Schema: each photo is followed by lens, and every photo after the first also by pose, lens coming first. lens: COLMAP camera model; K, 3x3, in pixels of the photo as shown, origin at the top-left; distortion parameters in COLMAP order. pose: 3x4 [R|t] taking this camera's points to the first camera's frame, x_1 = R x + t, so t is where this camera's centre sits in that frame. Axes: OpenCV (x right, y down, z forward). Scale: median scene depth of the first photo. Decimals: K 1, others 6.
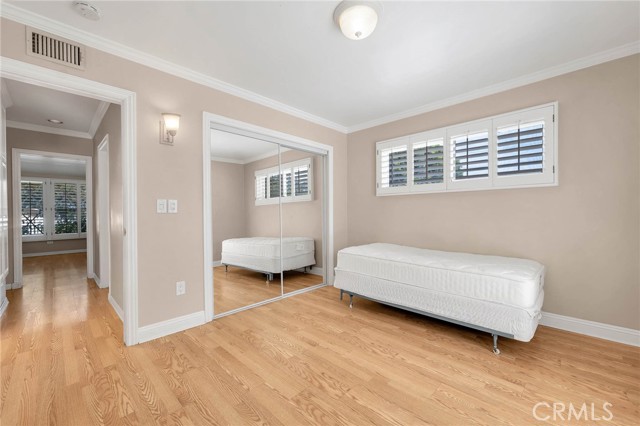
lens RADIAL K [[261.3, 0, 320.4], [0, 261.3, 214.7], [0, 0, 1]] dist [-0.000309, -0.000008]
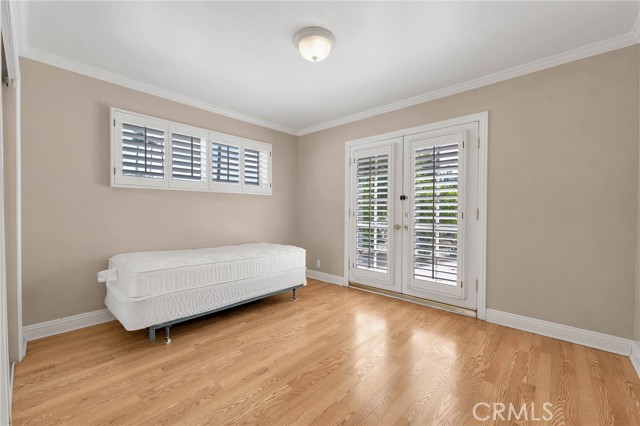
lens RADIAL K [[261.3, 0, 320.9], [0, 261.3, 214.5], [0, 0, 1]] dist [-0.000309, -0.000008]
pose [[-0.040098, -0.007625, 0.999167, -0.780131], [0.005538, 0.999954, 0.007853, -0.001026], [-0.999180, 0.005848, -0.040054, 0.777116]]
